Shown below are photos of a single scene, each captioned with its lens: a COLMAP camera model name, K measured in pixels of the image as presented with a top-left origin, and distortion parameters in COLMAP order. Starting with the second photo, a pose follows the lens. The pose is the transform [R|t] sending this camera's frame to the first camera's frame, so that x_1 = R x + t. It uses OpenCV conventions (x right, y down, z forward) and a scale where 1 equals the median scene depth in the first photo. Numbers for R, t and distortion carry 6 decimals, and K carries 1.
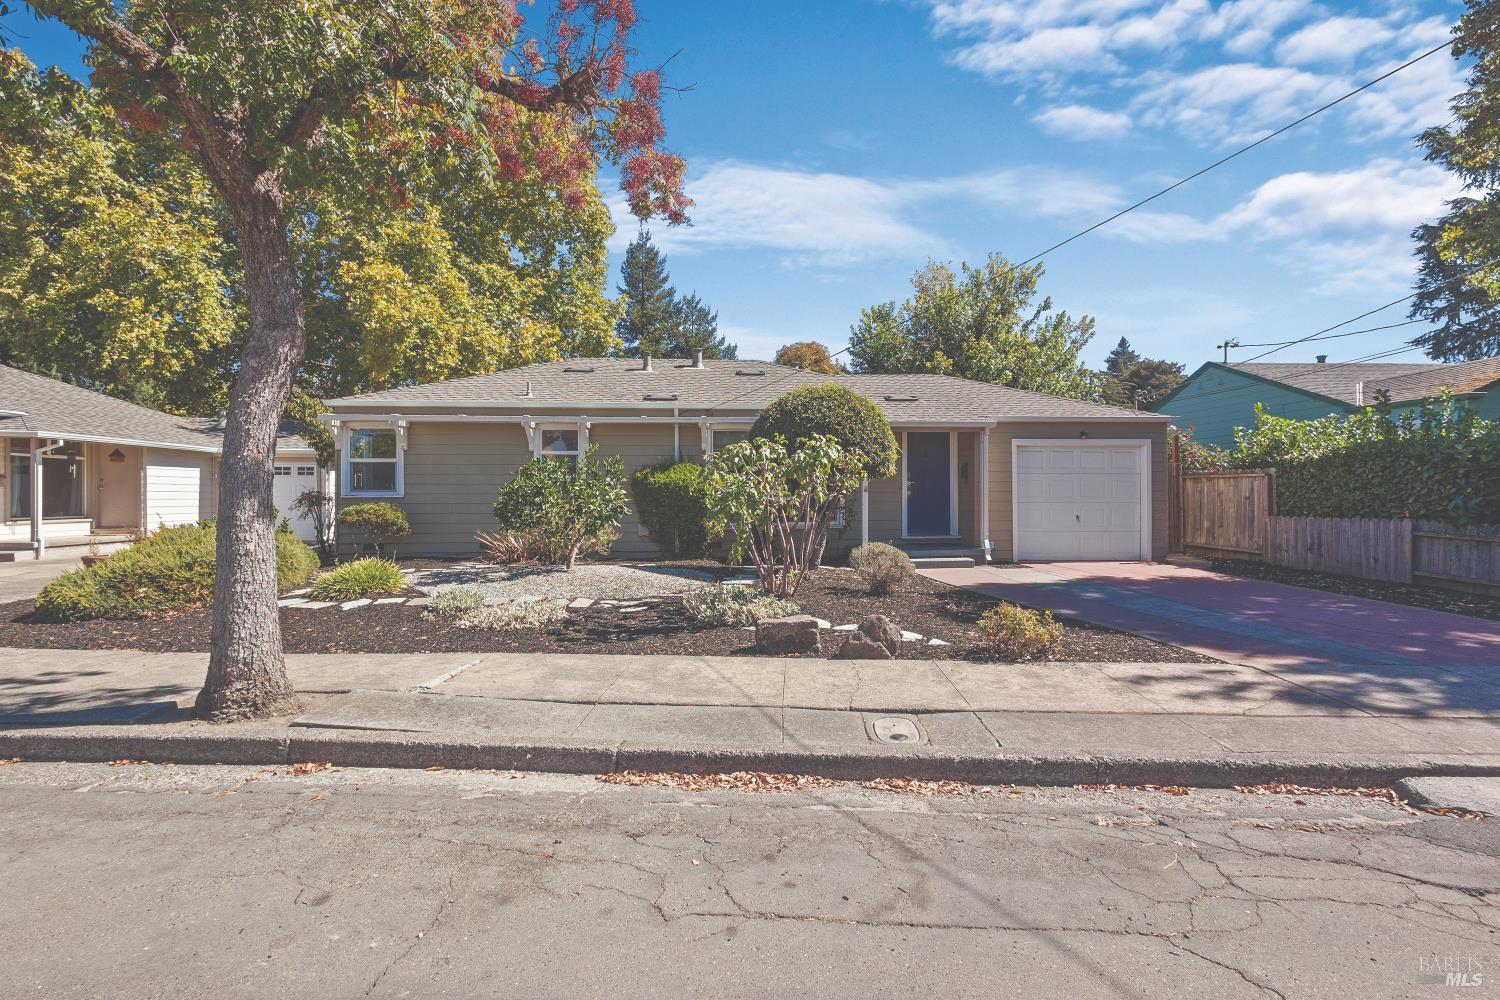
lens RADIAL K [[681.7, 0, 749.2], [0, 681.7, 495.7], [0, 0, 1]] dist [0.003422, -0.001111]
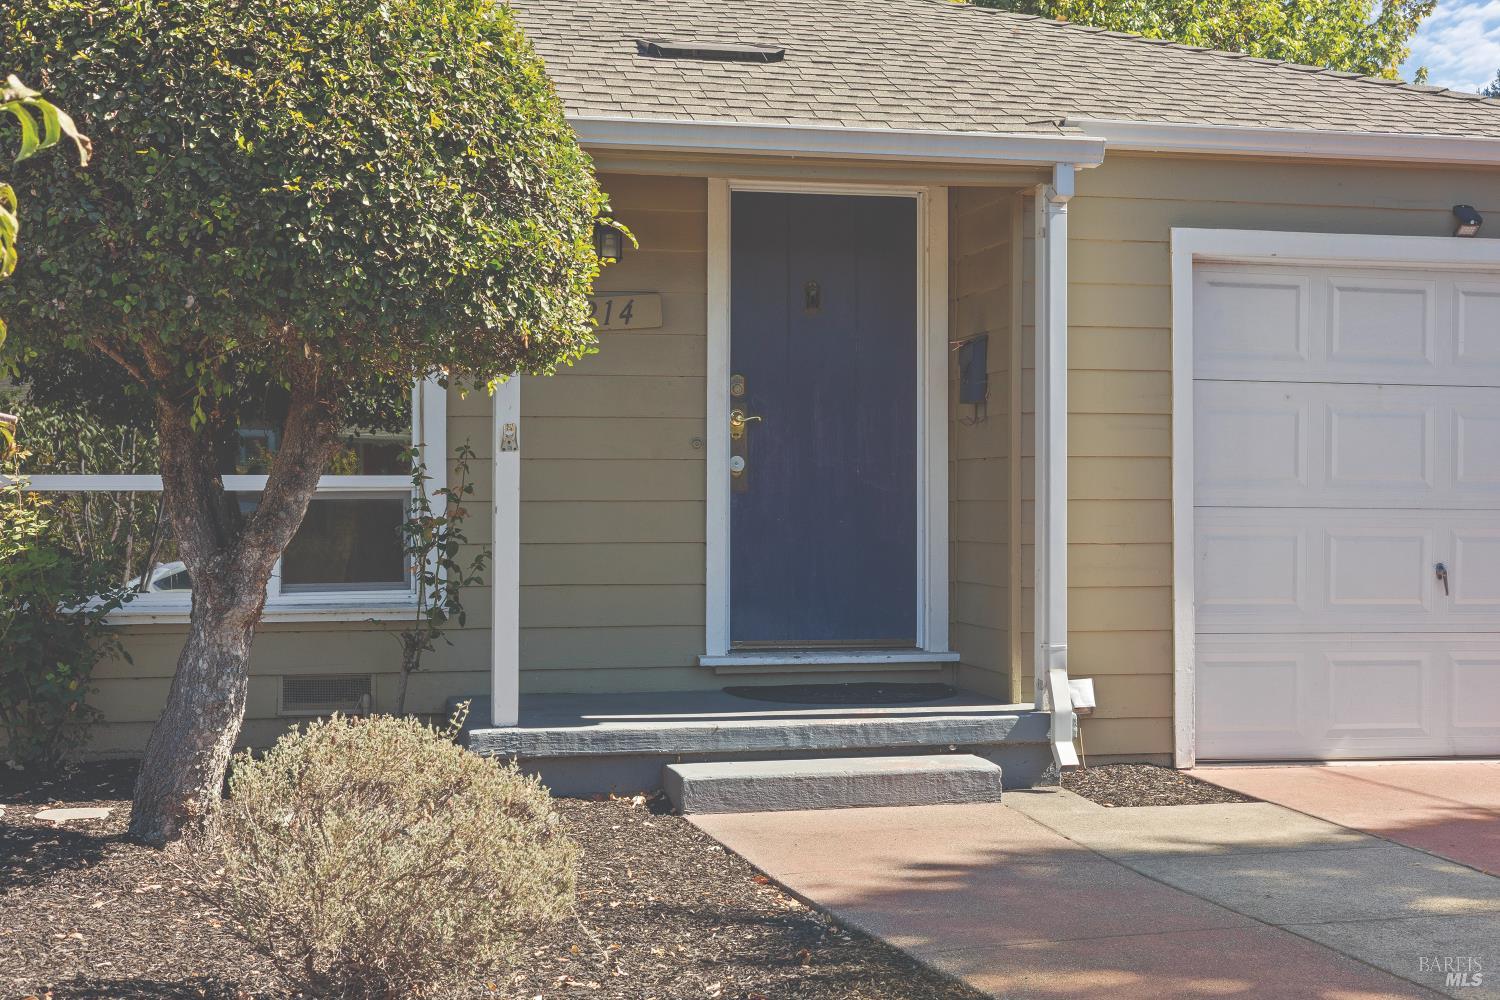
lens RADIAL K [[2095.8, 0, 750.0], [0, 2095.8, 500.0], [0, 0, 1]] dist [0.005331, 0.030774]
pose [[0.988123, 0.006632, 0.153522, 0.101985], [-0.005765, 0.999965, -0.006092, 0.009280], [-0.153557, 0.005135, 0.988126, 0.242170]]
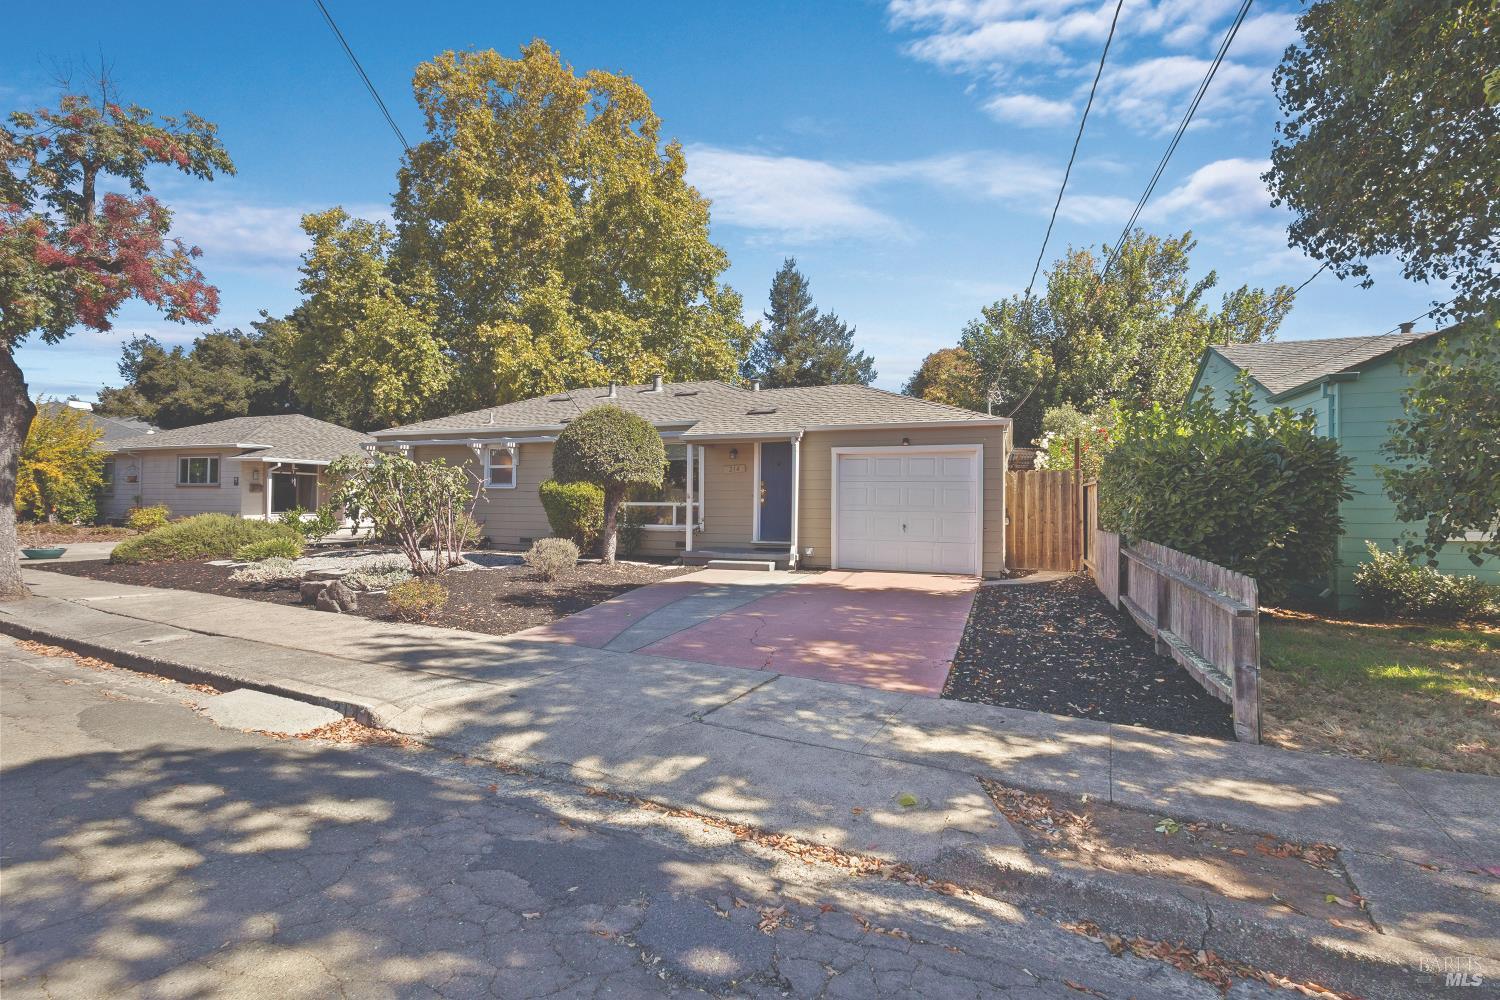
lens RADIAL K [[669.6, 0, 747.4], [0, 669.6, 502.8], [0, 0, 1]] dist [-0.000818, -0.000201]
pose [[0.907037, 0.010002, -0.420933, 0.503407], [-0.012100, 0.999924, -0.002314, 0.002080], [0.420878, 0.007192, 0.907089, 0.033734]]
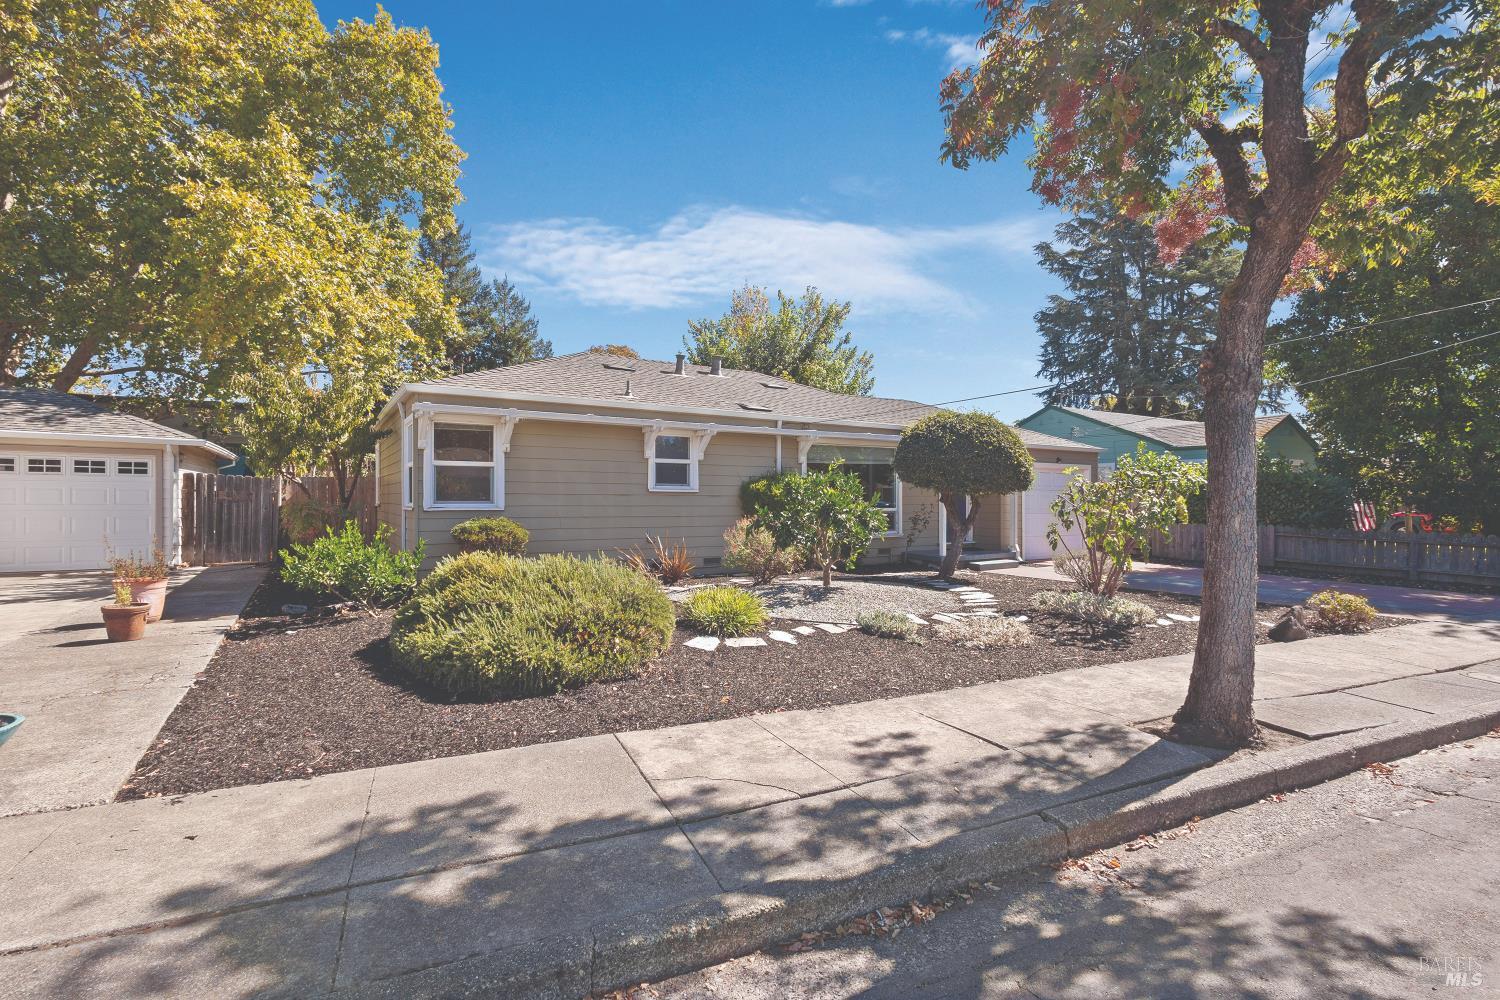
lens RADIAL K [[676.2, 0, 751.7], [0, 676.2, 497.1], [0, 0, 1]] dist [0.017990, -0.000082]
pose [[0.884497, 0.007594, 0.466484, -0.448593], [-0.006052, 0.999970, -0.004803, -0.007729], [-0.466506, 0.001425, 0.884517, 0.105405]]
